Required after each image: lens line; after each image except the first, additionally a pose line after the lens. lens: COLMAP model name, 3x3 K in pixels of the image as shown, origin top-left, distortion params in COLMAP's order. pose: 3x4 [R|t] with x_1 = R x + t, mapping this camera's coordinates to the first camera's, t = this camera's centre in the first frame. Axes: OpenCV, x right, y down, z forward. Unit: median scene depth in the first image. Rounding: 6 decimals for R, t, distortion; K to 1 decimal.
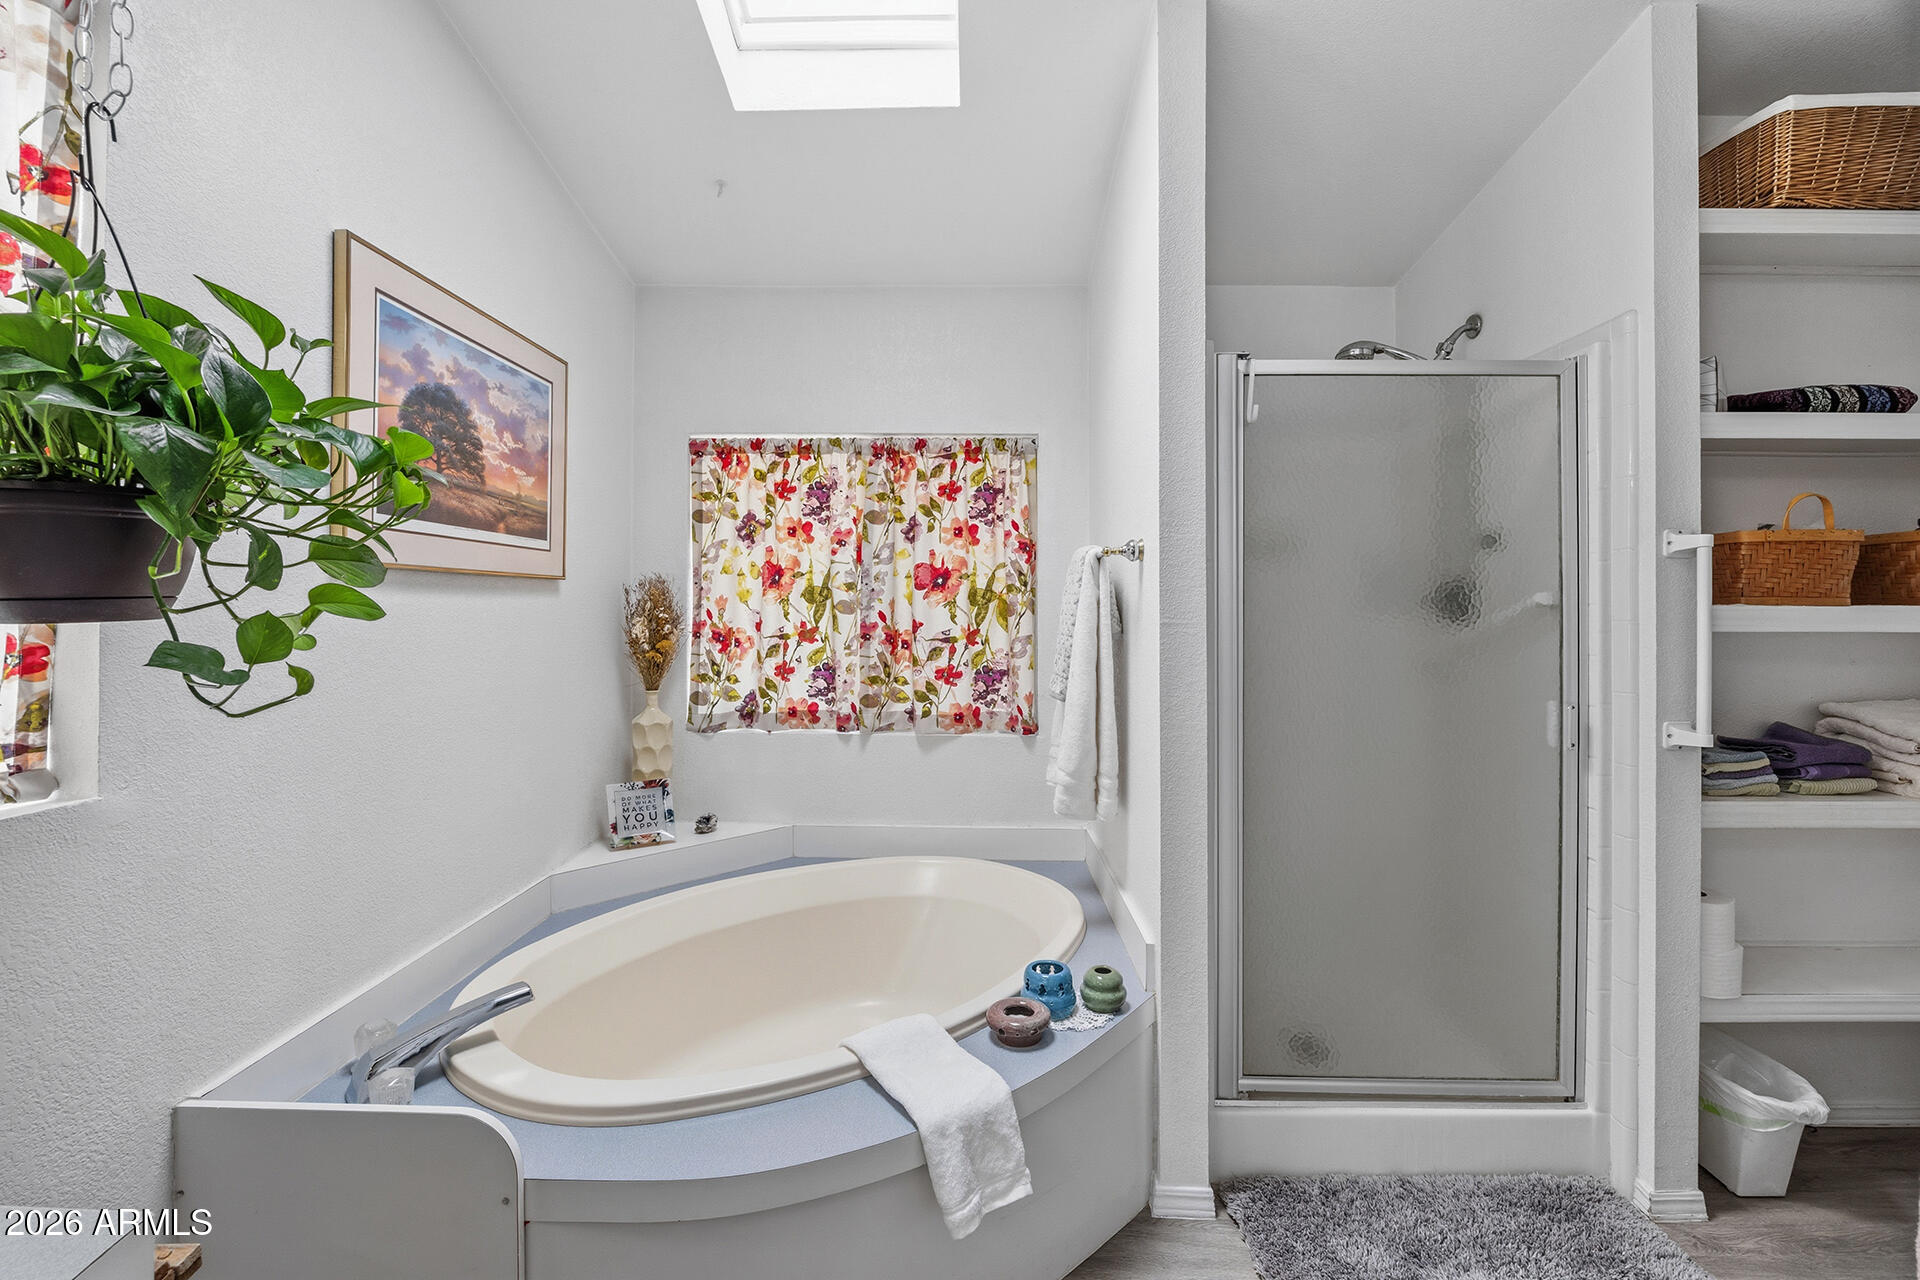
lens RADIAL K [[737.8, 0, 963.6], [0, 737.8, 648.3], [0, 0, 1]] dist [-0.002116, -0.000069]
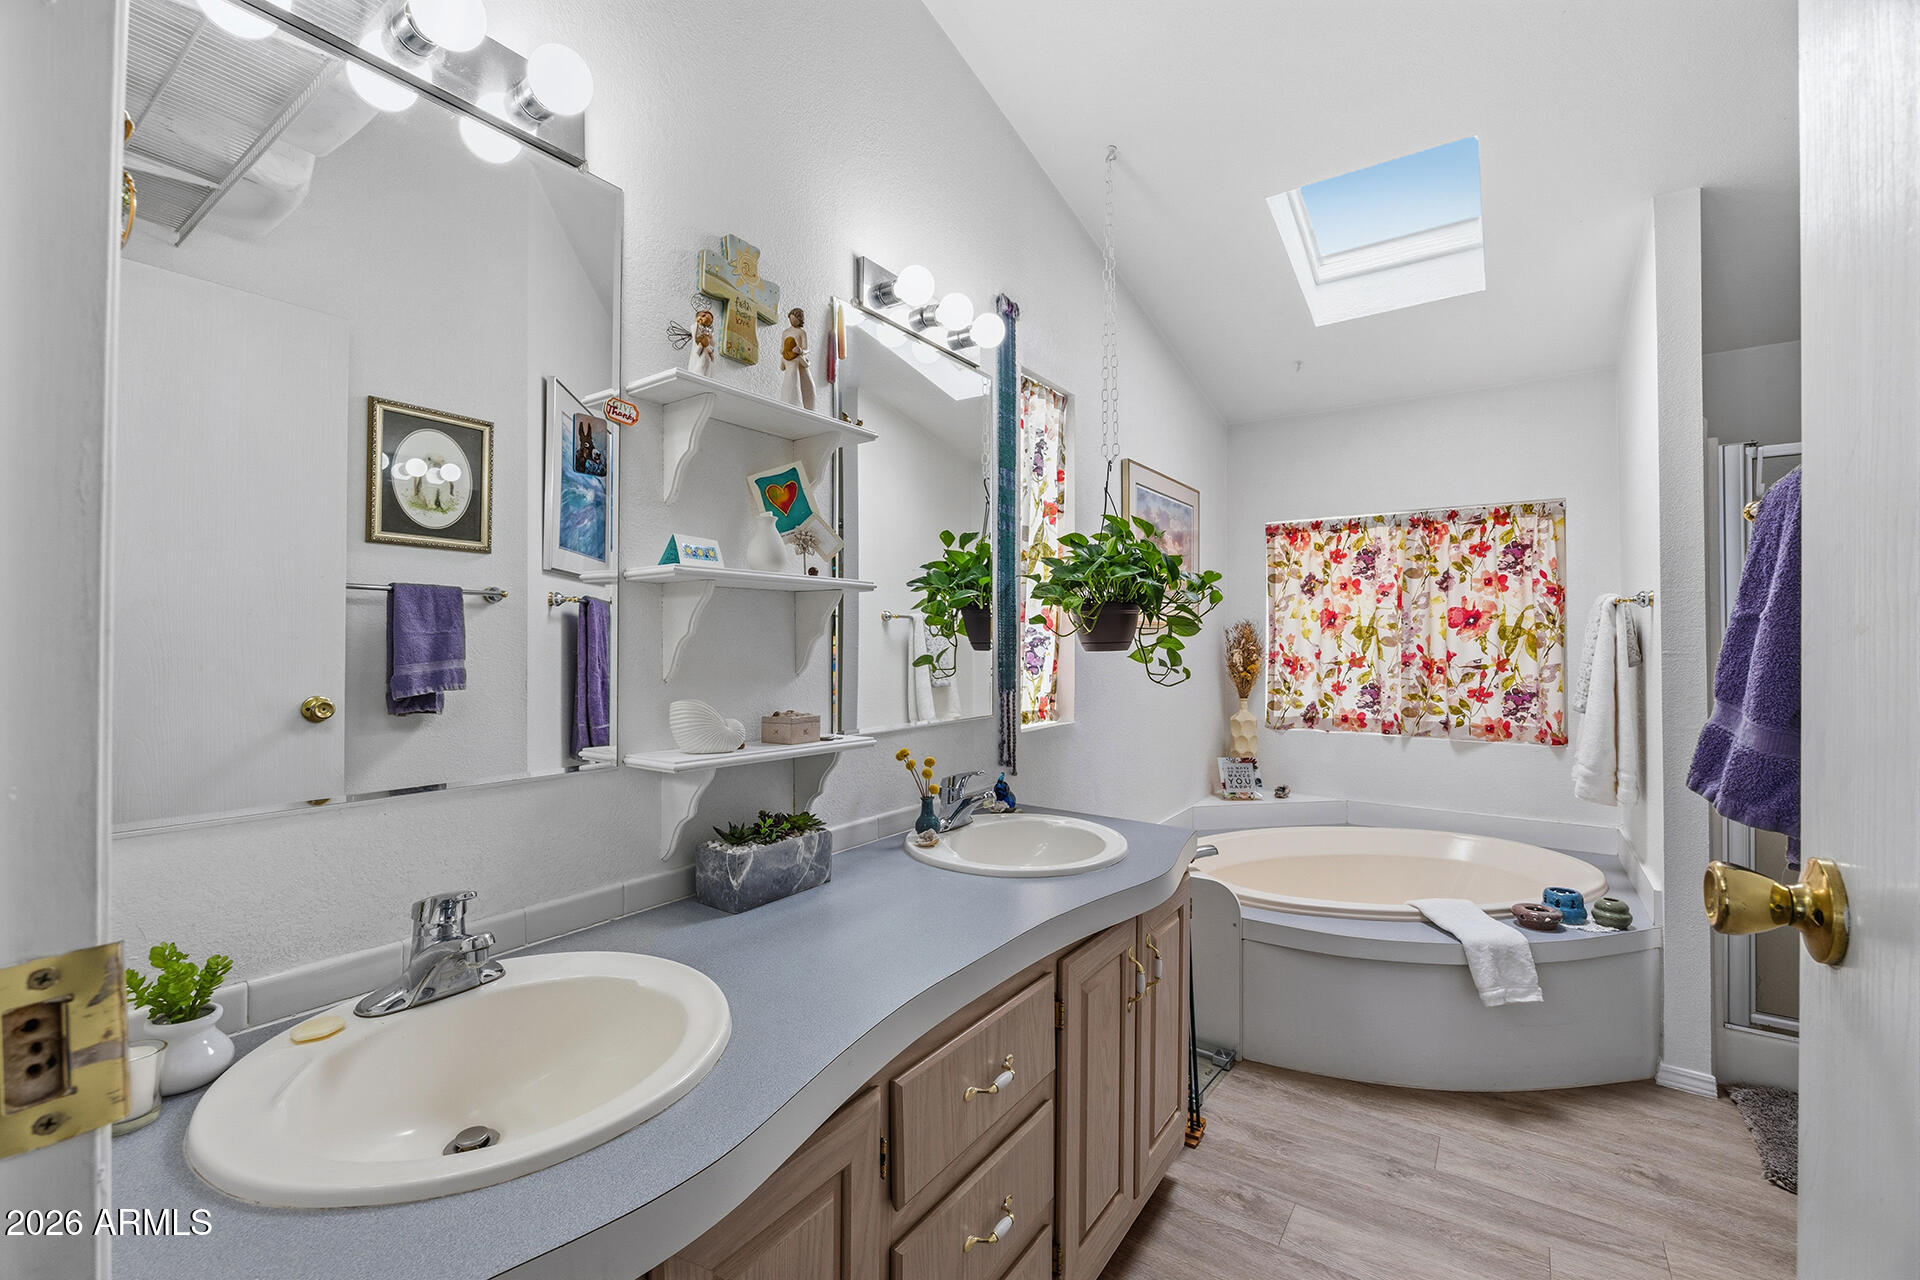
lens RADIAL K [[806.8, 0, 961.5], [0, 806.8, 638.0], [0, 0, 1]] dist [-0.008914, -0.000101]
pose [[0.831007, -0.007179, -0.556215, 0.008180], [-0.023740, 0.998548, -0.048356, 0.026595], [0.555755, 0.053389, 0.829630, -0.638811]]
